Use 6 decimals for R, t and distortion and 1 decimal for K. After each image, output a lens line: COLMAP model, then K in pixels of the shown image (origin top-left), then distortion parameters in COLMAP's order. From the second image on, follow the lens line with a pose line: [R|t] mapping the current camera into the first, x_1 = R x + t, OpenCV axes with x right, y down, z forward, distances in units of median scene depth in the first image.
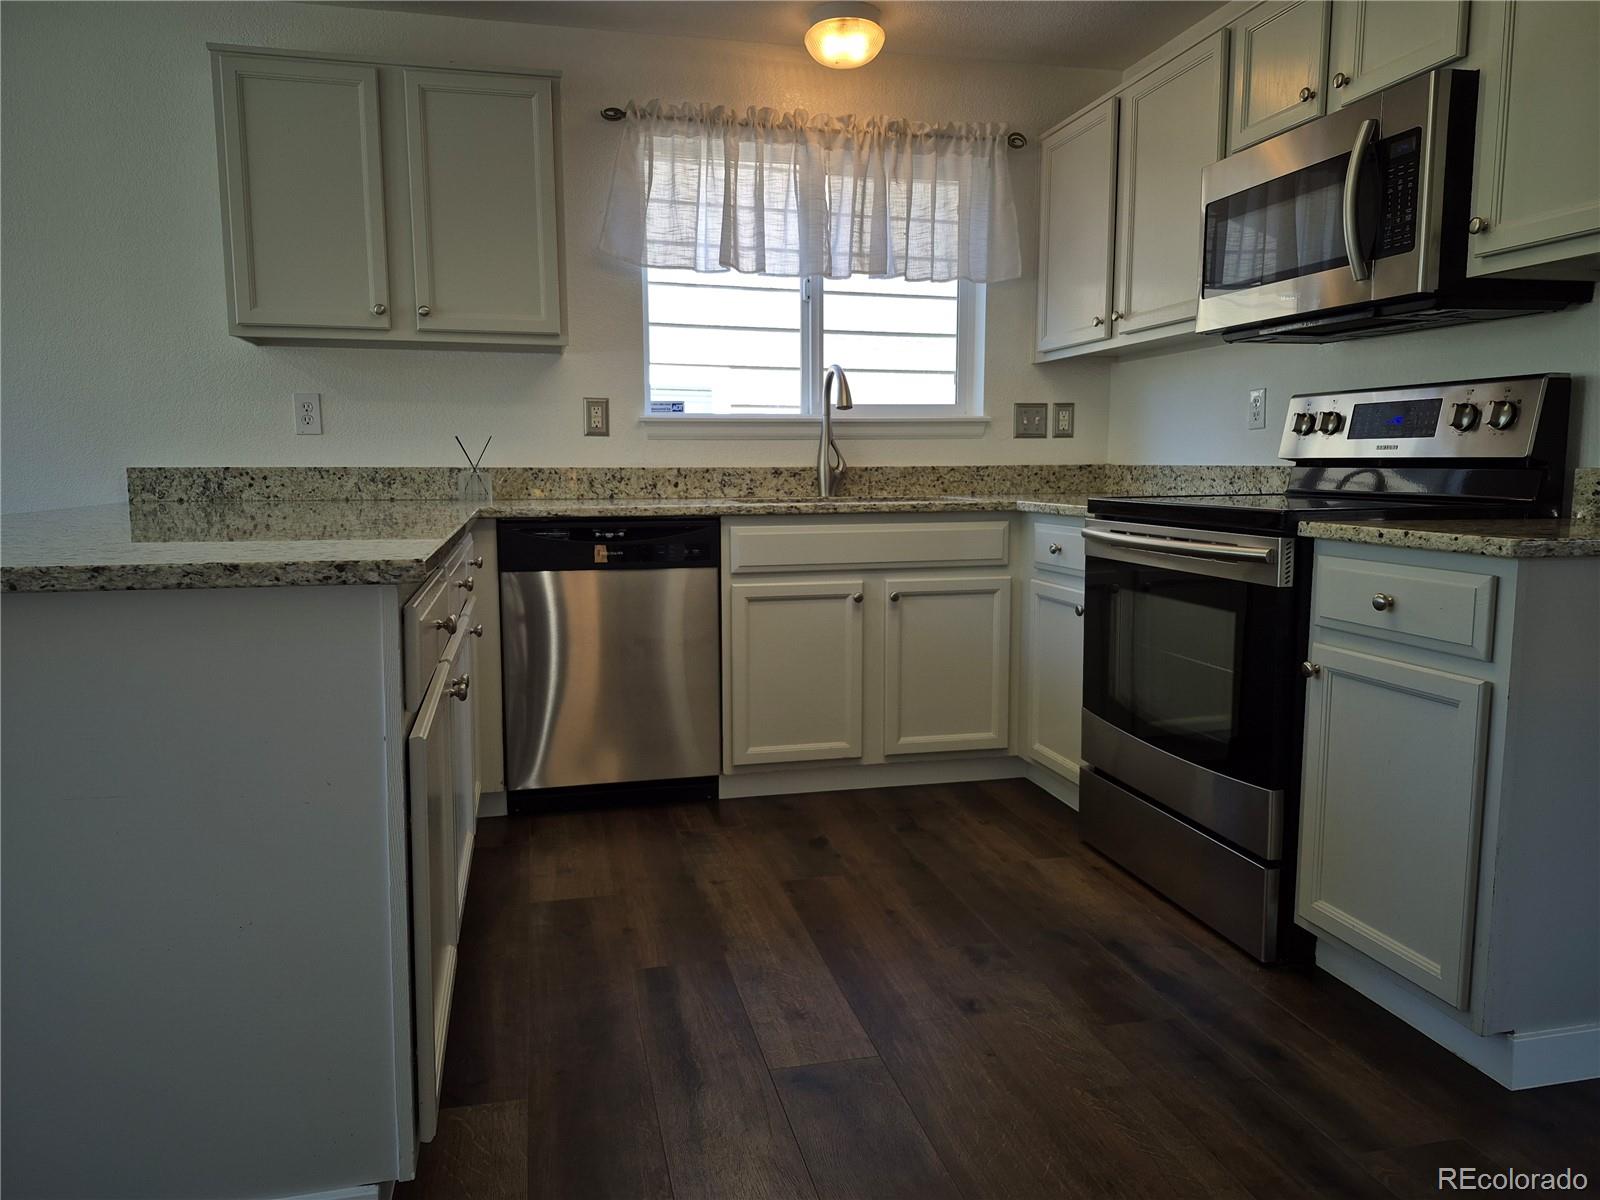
lens RADIAL K [[1105.6, 0, 797.7], [0, 1105.6, 590.7], [0, 0, 1]] dist [0.062917, -0.059695]
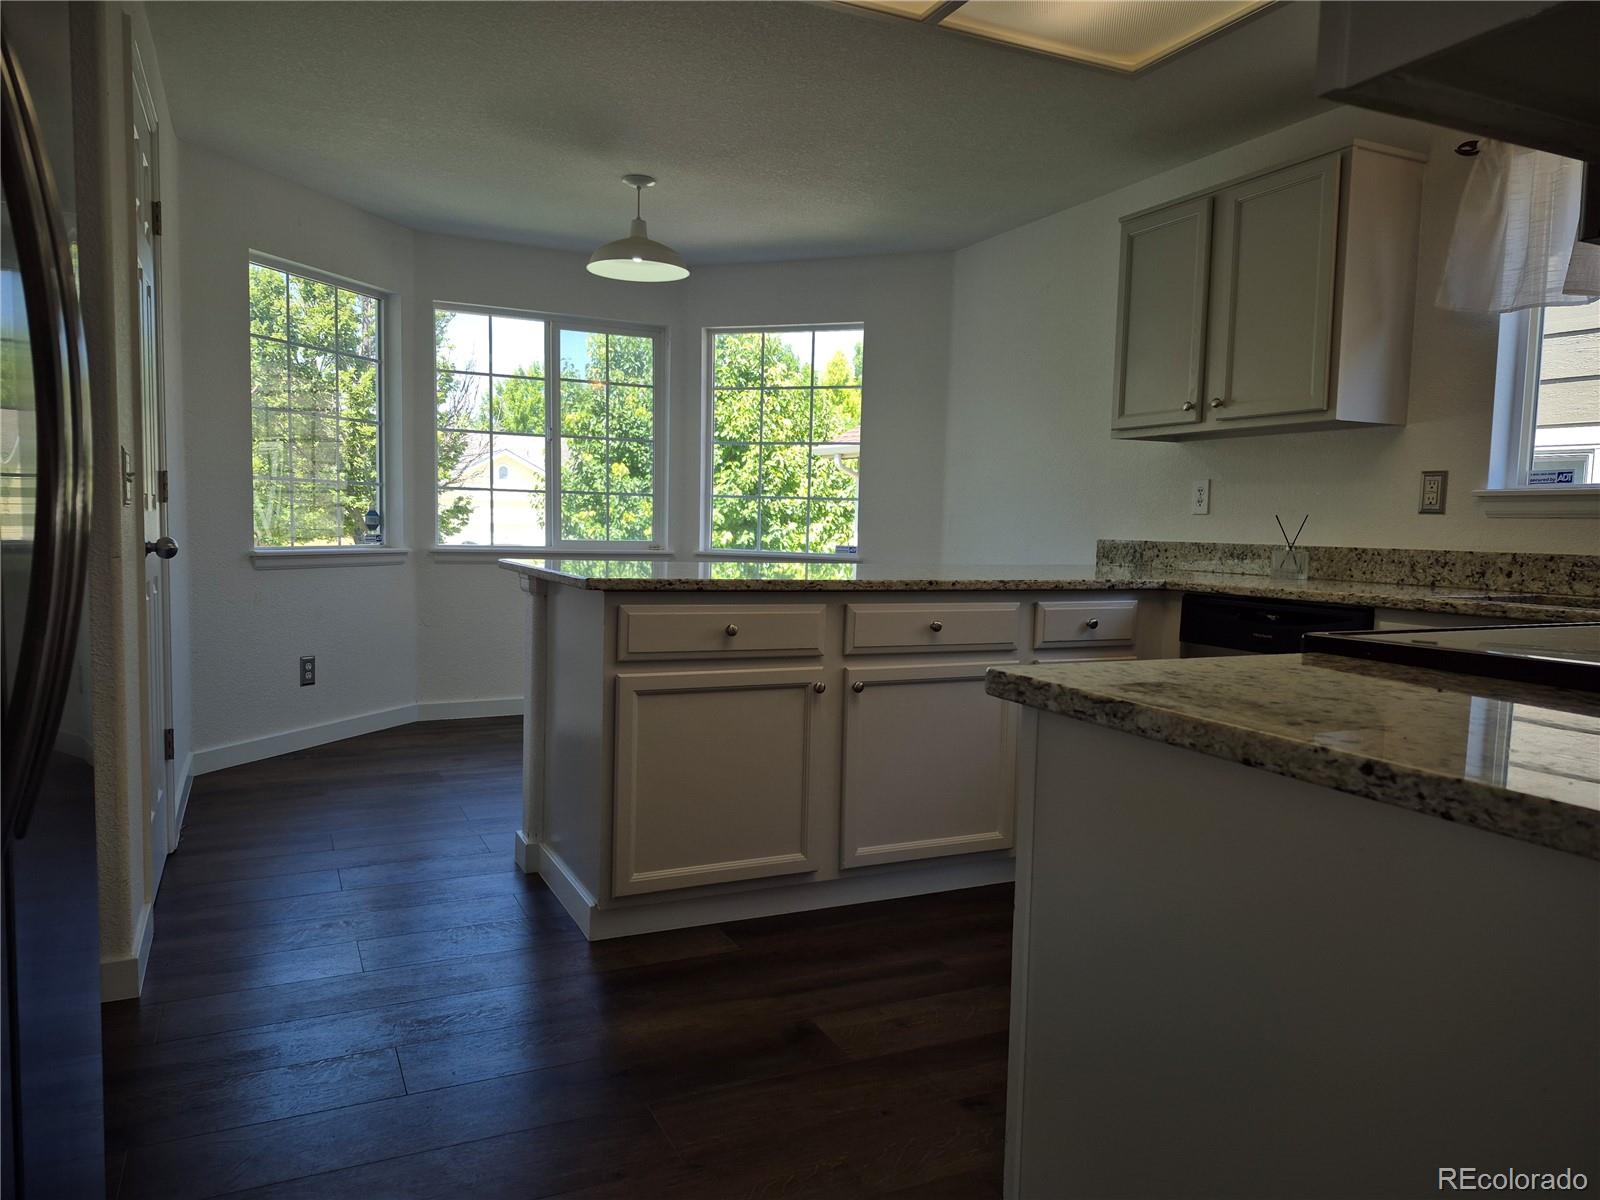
lens RADIAL K [[1105.6, 0, 793.7], [0, 1105.6, 608.9], [0, 0, 1]] dist [0.062917, -0.059695]
pose [[0.202932, 0.081966, -0.975756, 0.608536], [-0.135472, 0.989258, 0.054926, -0.048050], [0.969776, 0.121041, 0.211856, 0.349688]]
